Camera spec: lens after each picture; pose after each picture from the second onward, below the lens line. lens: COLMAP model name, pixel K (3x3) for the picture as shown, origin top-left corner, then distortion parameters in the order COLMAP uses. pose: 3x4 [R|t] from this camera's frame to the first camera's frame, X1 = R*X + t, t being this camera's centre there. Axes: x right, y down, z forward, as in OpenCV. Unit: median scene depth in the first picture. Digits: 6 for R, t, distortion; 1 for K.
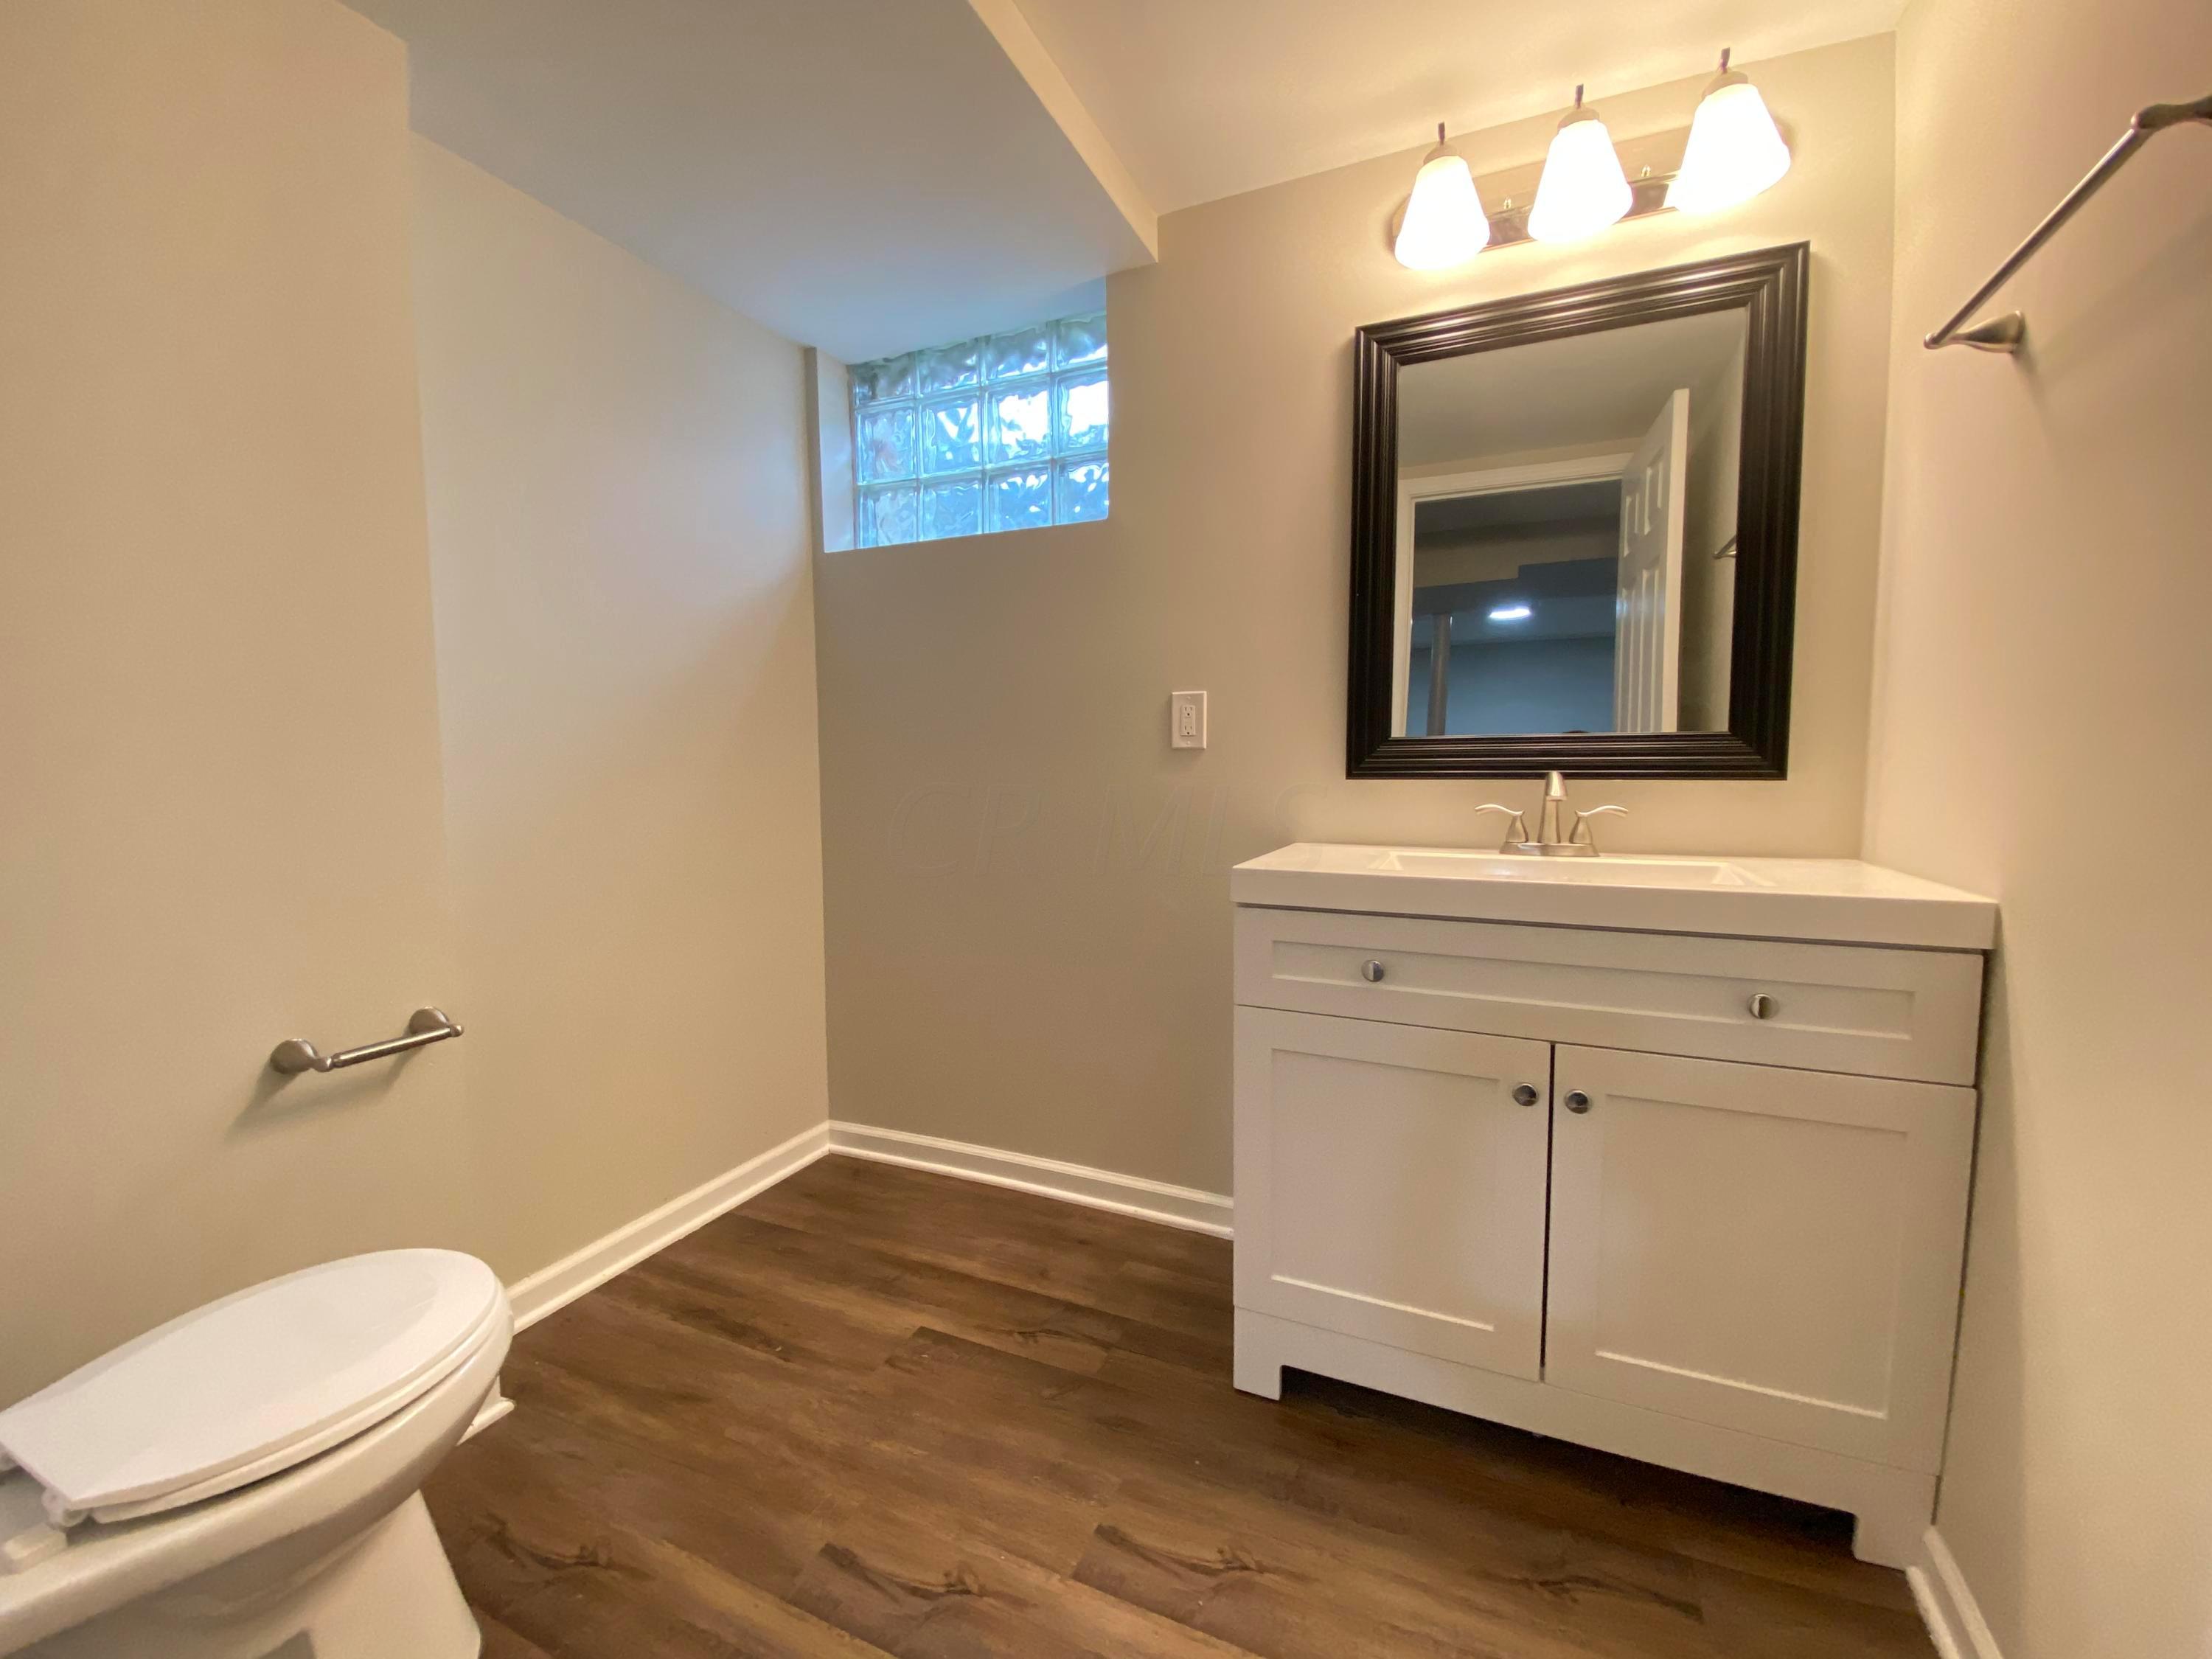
lens RADIAL K [[889.7, 0, 1103.6], [0, 889.7, 826.9], [0, 0, 1]] dist [0.033165, -0.027319]
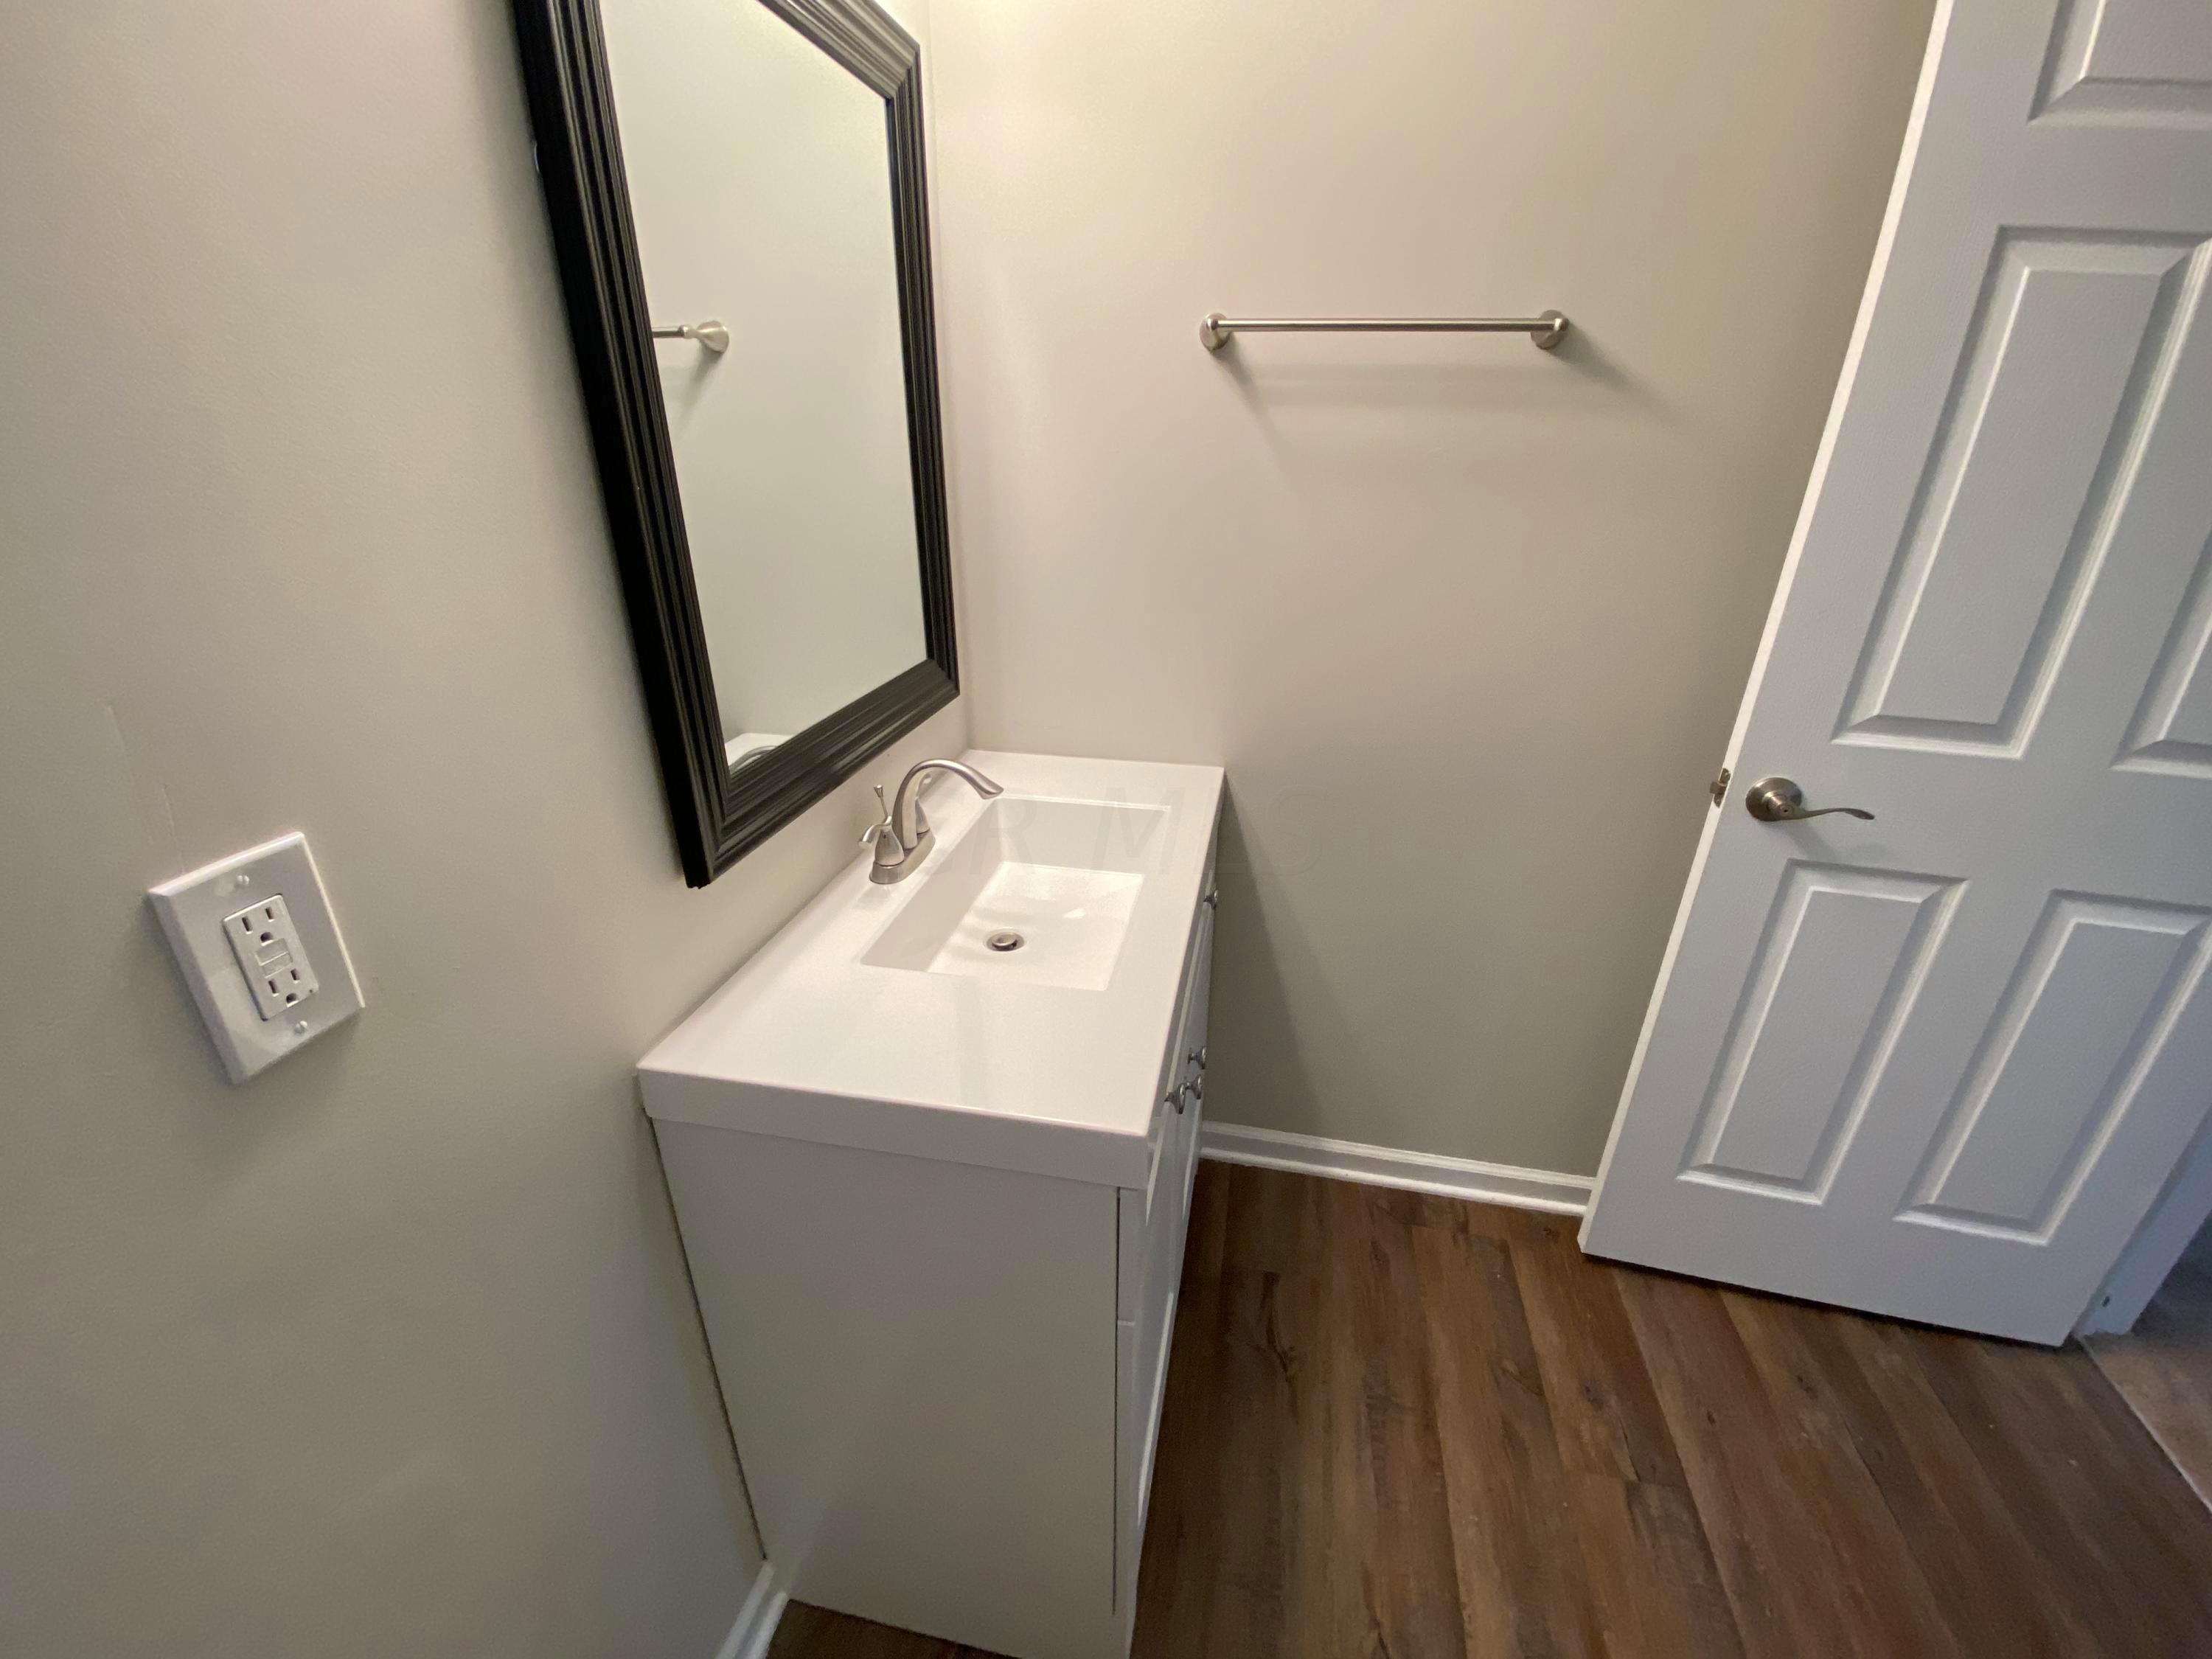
lens RADIAL K [[889.7, 0, 1103.6], [0, 889.7, 826.9], [0, 0, 1]] dist [0.033165, -0.027319]
pose [[-0.217658, -0.389122, 0.895103, -0.306593], [0.065710, 0.909167, 0.411215, -0.414224], [-0.973811, 0.148321, -0.172319, 1.321984]]
